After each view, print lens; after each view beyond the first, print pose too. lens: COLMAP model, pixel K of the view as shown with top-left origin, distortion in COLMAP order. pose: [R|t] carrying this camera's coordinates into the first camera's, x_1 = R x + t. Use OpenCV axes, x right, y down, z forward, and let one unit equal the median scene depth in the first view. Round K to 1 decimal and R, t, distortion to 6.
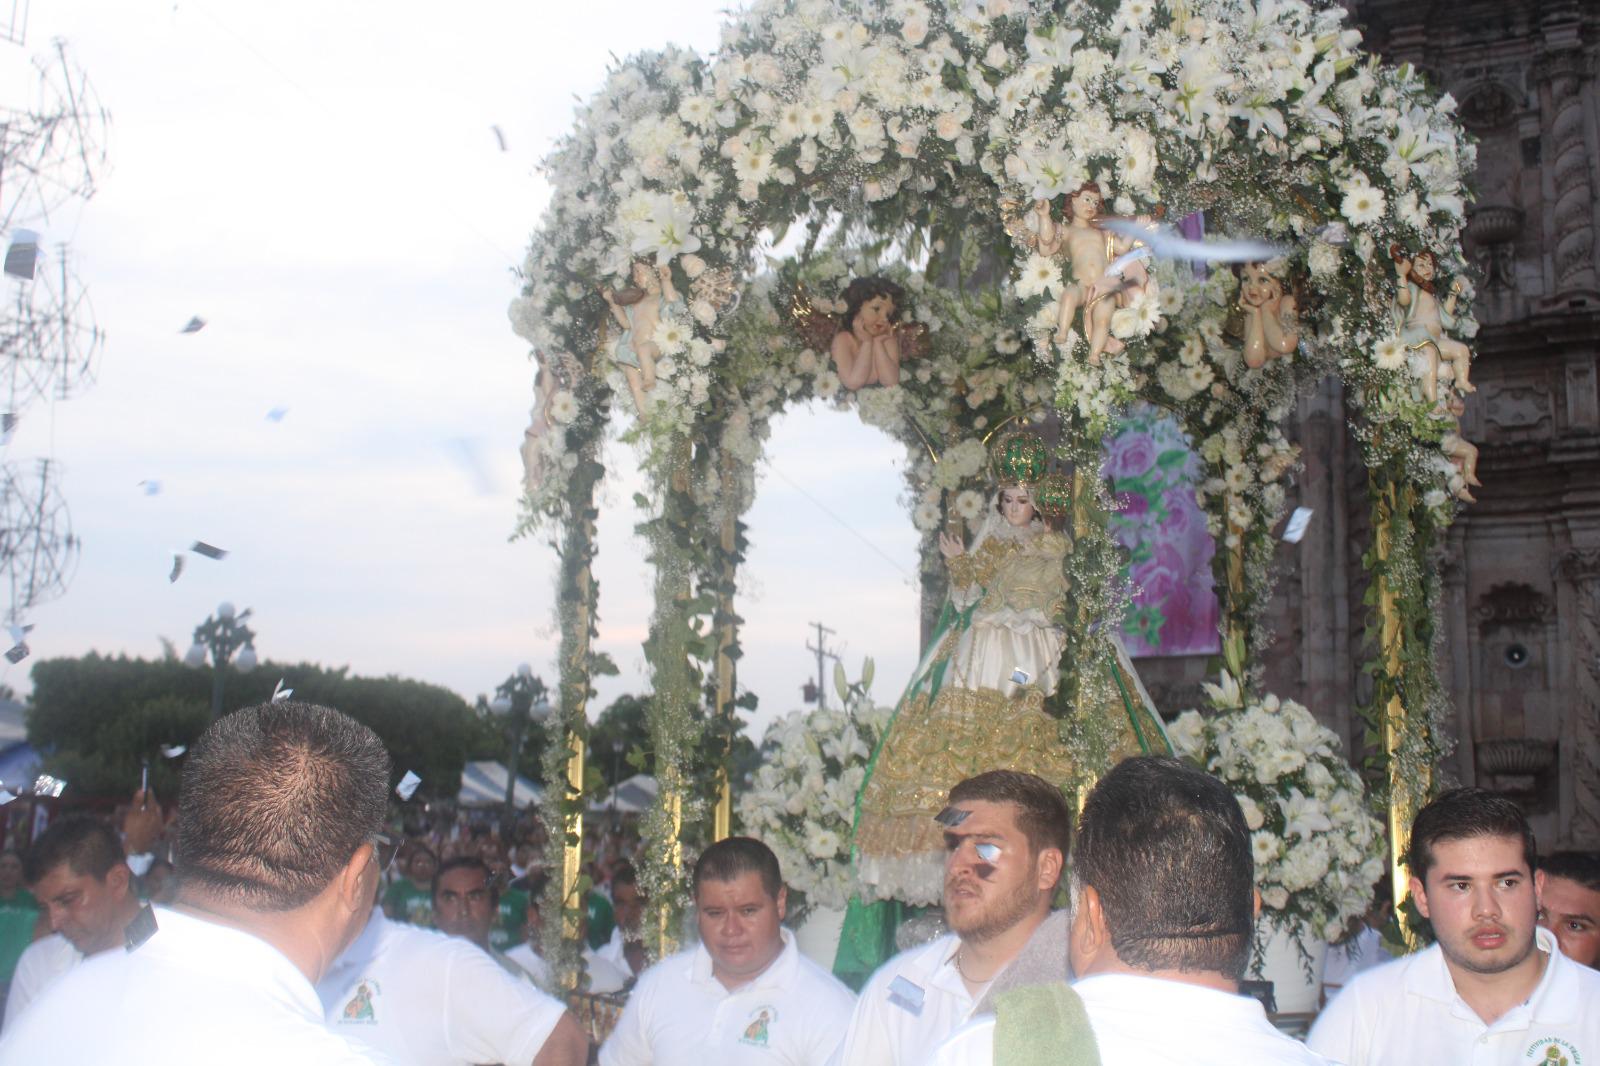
lens RADIAL K [[1717.5, 0, 808.9], [0, 1717.5, 523.2], [0, 0, 1]] dist [-0.143122, 0.000000]
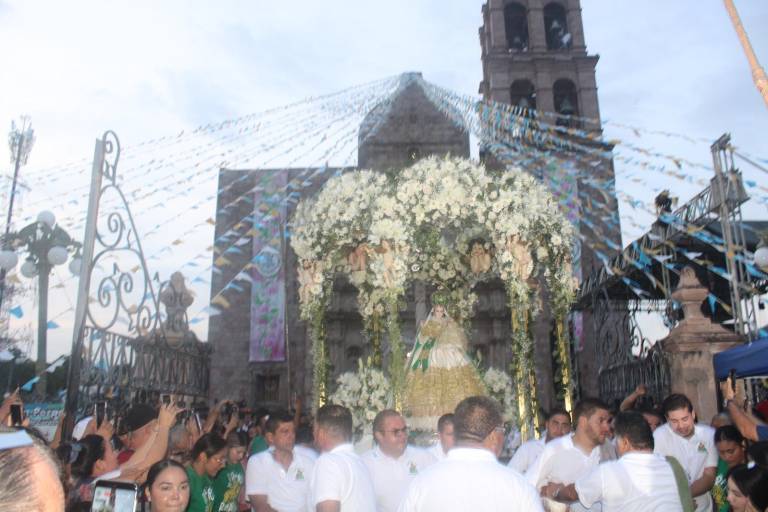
lens RADIAL K [[621.8, 0, 376.6], [0, 621.8, 253.3], [0, 0, 1]] dist [-0.130927, 0.091806]
pose [[0.904565, 0.070383, 0.420487, -0.626325], [-0.039389, 0.995857, -0.081955, -0.026781], [-0.424513, 0.057571, 0.903590, -0.092530]]
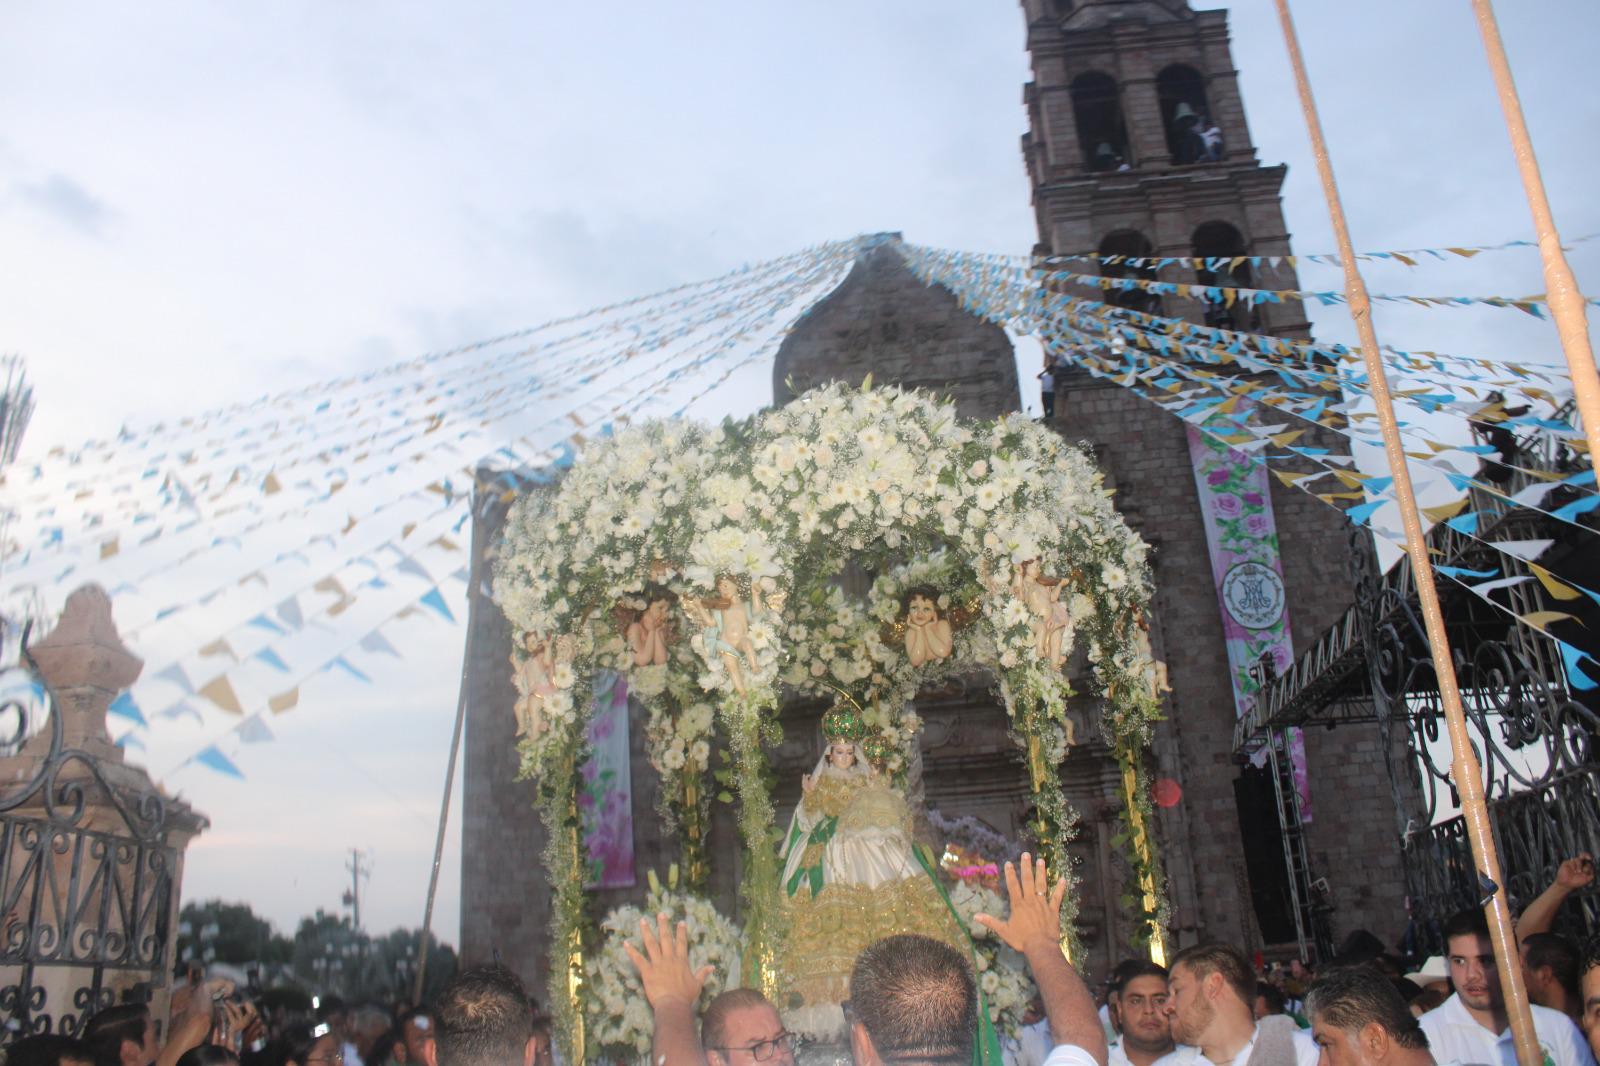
lens RADIAL K [[1295.5, 0, 791.2], [0, 1295.5, 537.8], [0, 0, 1]] dist [-0.130927, 0.091806]
pose [[0.858153, 0.098338, 0.503888, -0.591530], [-0.011556, 0.984935, -0.172538, -0.003178], [-0.513264, 0.142241, 0.846361, 0.074312]]
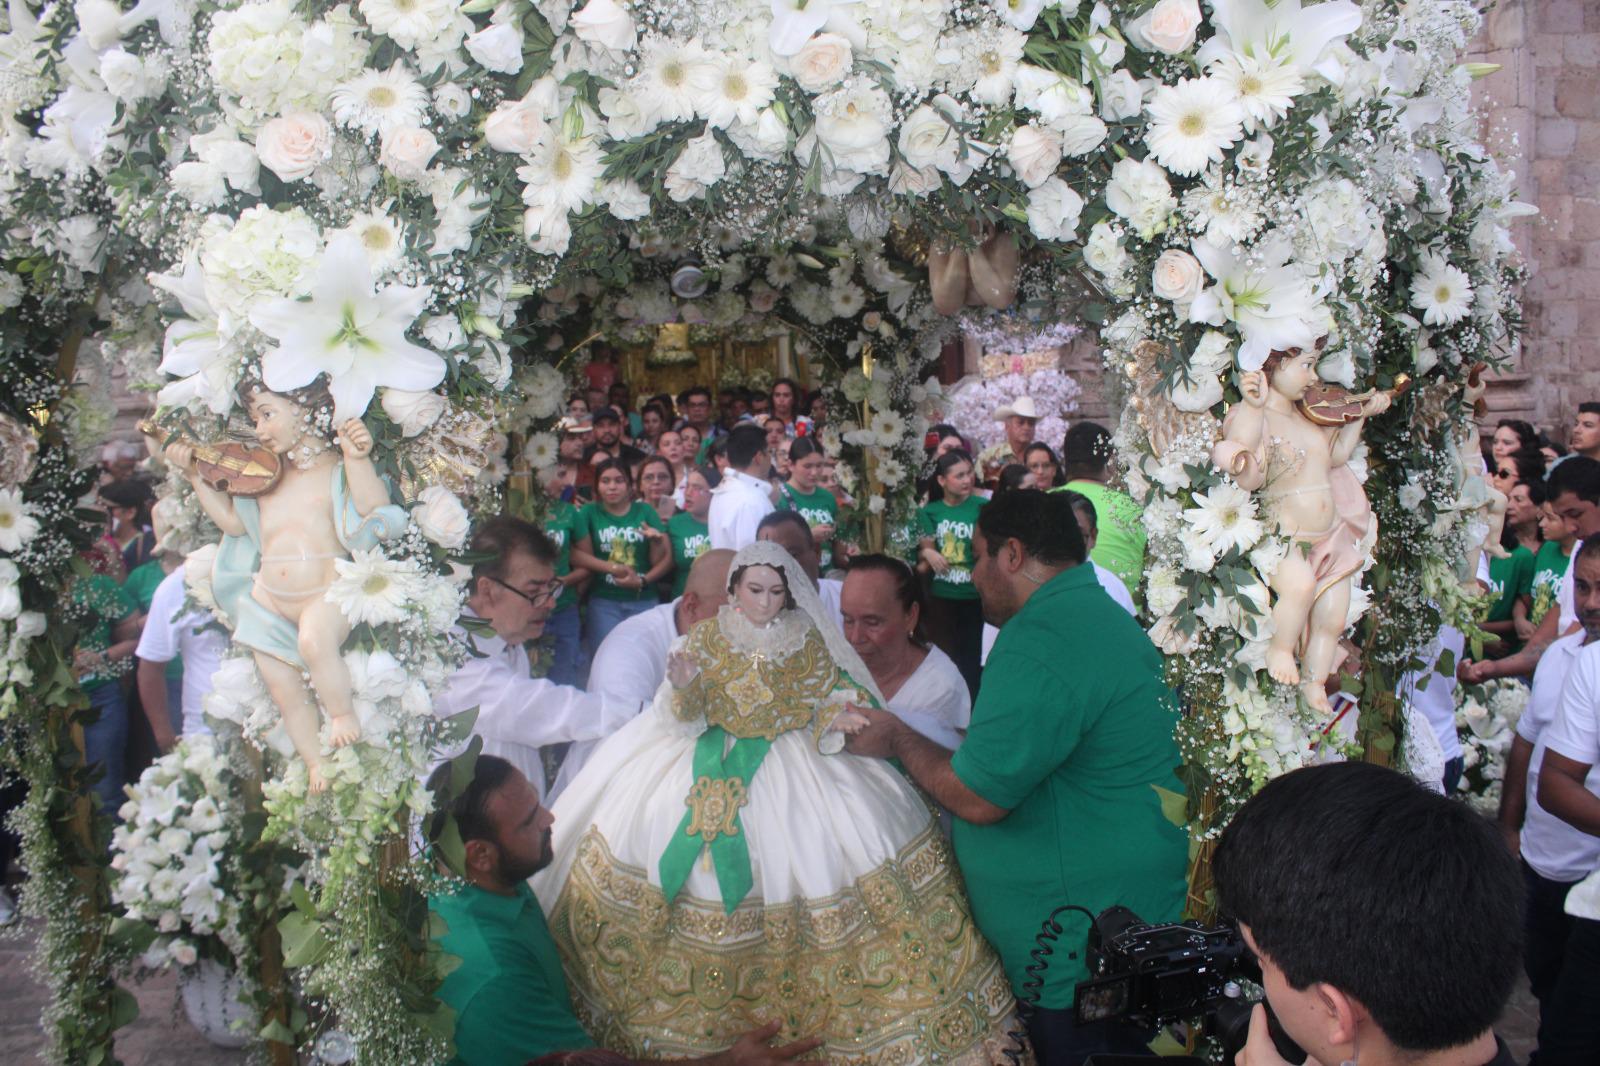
lens RADIAL K [[1345.4, 0, 848.5], [0, 1345.4, 521.2], [0, 0, 1]] dist [-0.142215, 0.012605]
pose [[0.853717, -0.073509, 0.515522, -0.144206], [-0.072586, 0.963523, 0.257594, -0.212914], [-0.515653, -0.257333, 0.817241, 0.666095]]
